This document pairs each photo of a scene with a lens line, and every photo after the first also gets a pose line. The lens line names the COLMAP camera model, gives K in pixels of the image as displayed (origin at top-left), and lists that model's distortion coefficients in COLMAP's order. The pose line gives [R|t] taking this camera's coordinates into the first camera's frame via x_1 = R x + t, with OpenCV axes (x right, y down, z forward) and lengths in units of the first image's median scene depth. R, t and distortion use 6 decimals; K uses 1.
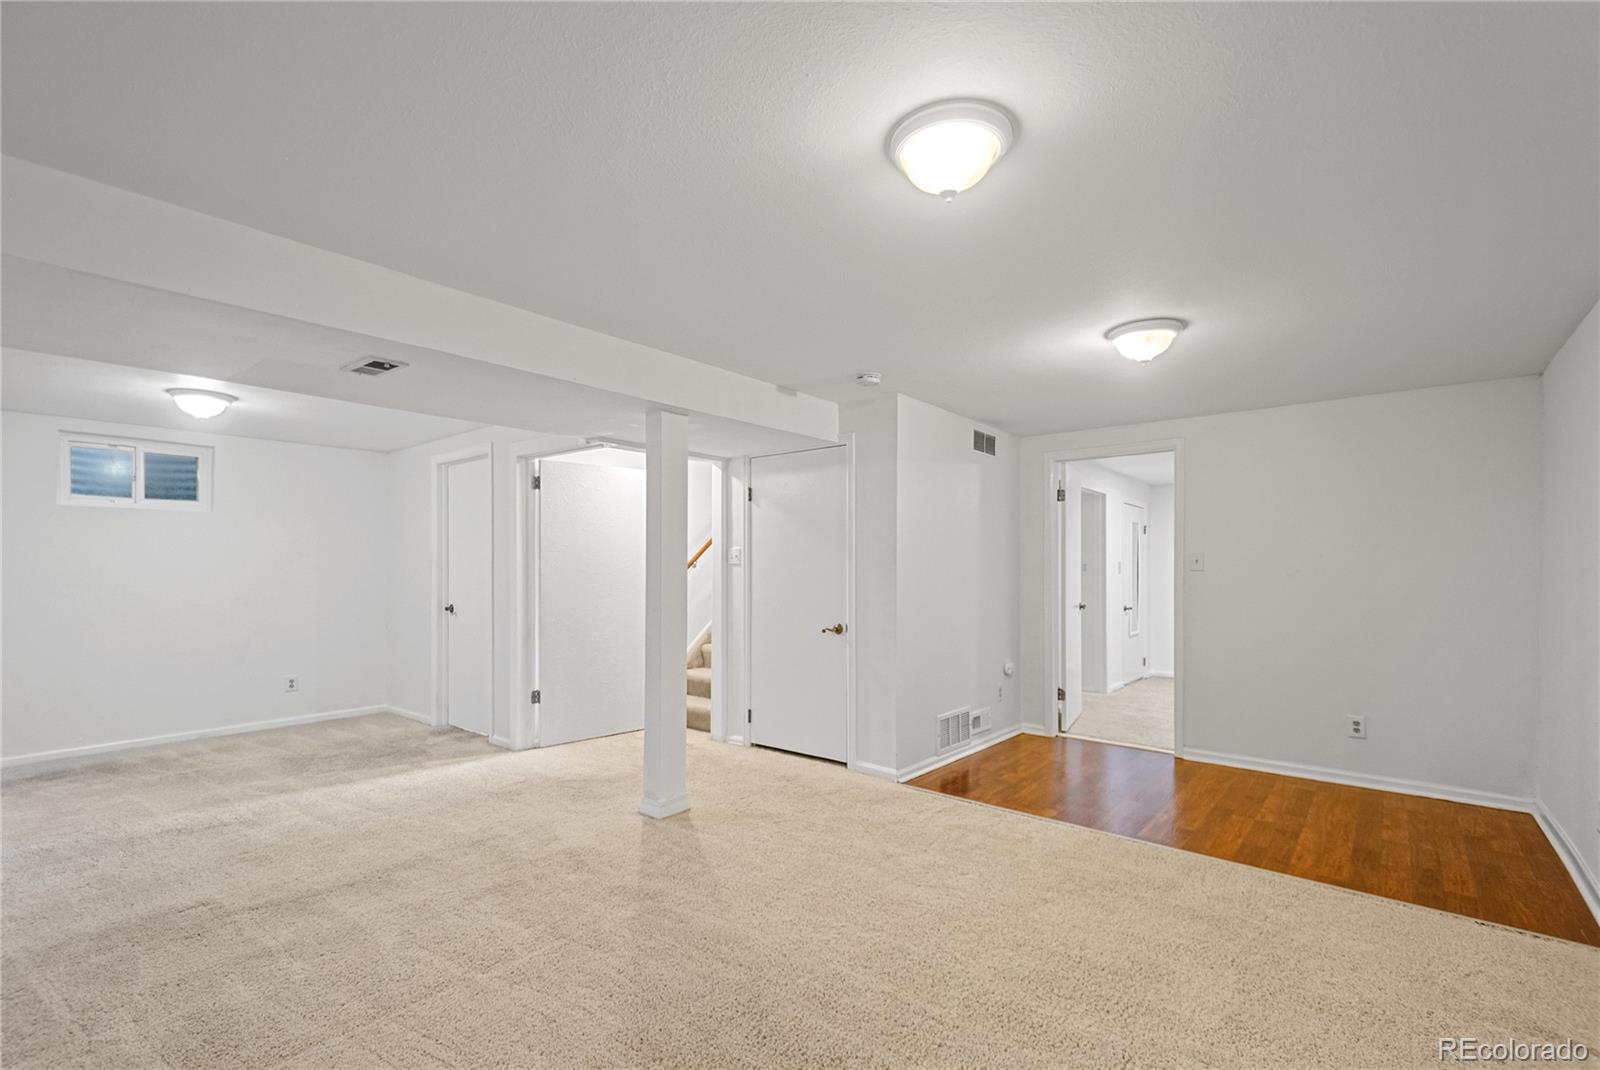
lens RADIAL K [[705.7, 0, 801.5], [0, 705.7, 551.0], [0, 0, 1]] dist [0.010620, -0.002733]
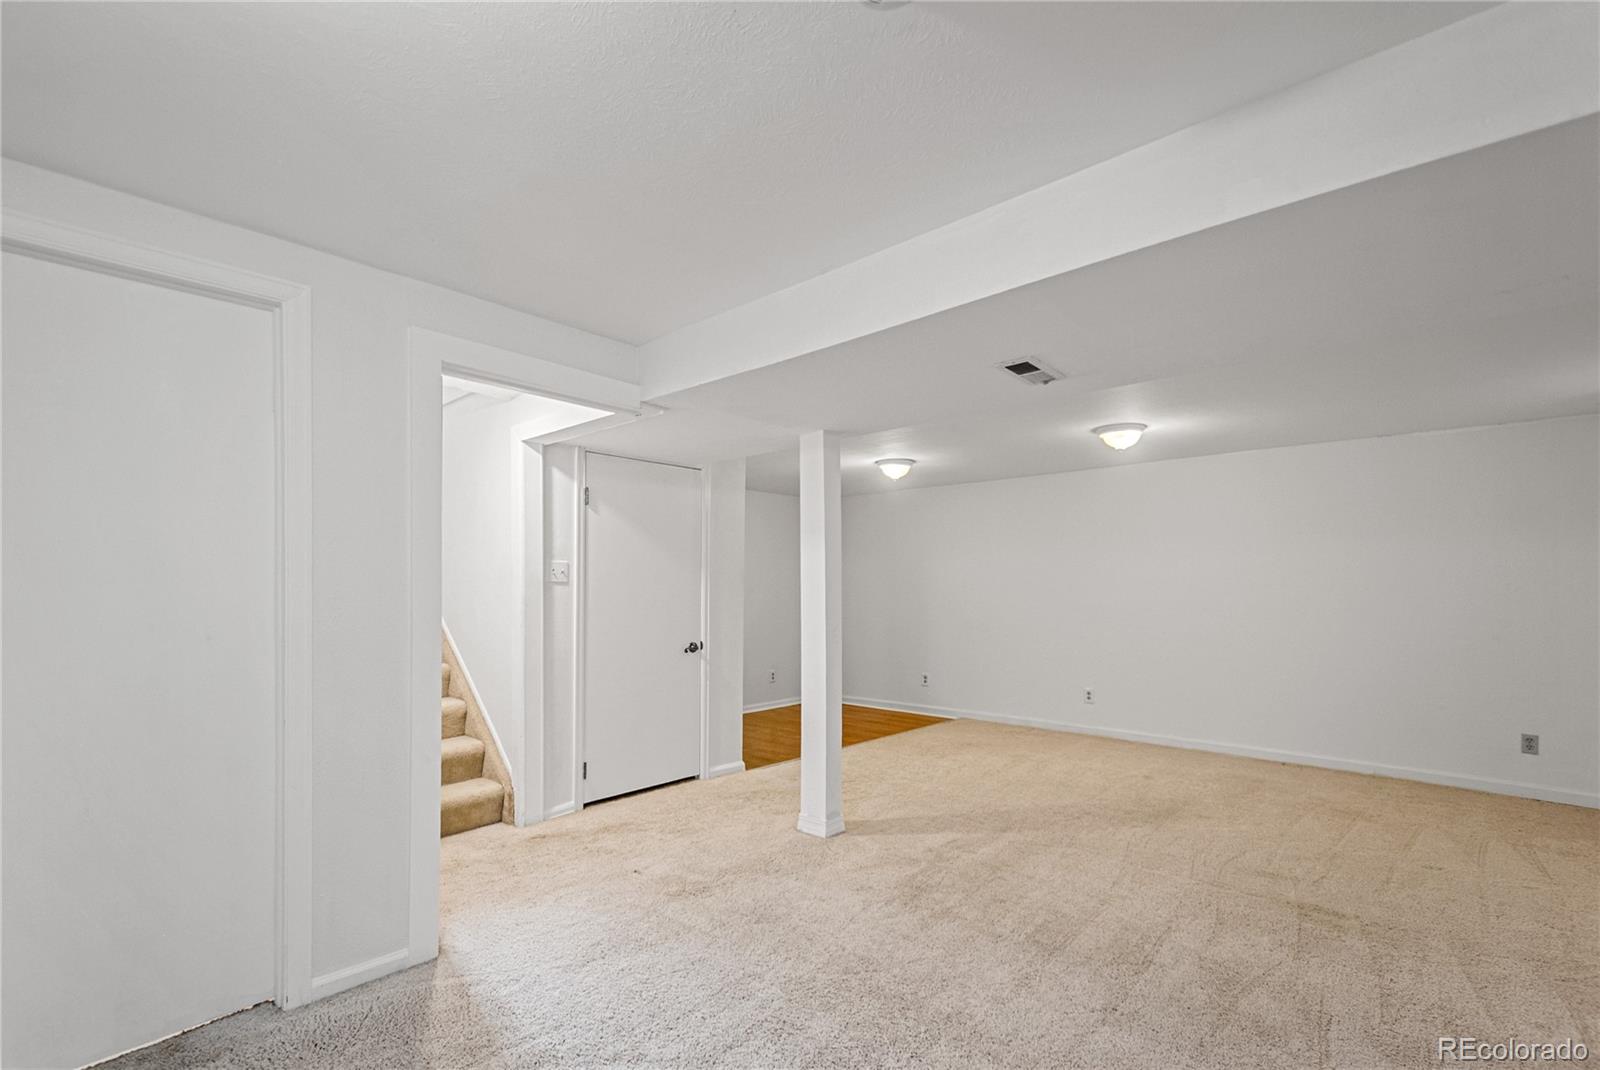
lens RADIAL K [[705.7, 0, 801.7], [0, 705.7, 581.7], [0, 0, 1]] dist [0.010620, -0.002733]
pose [[0.076265, 0.011612, 0.997020, -0.862919], [-0.021608, 0.999717, -0.009991, 0.020352], [-0.996853, -0.020782, 0.076494, 0.693951]]
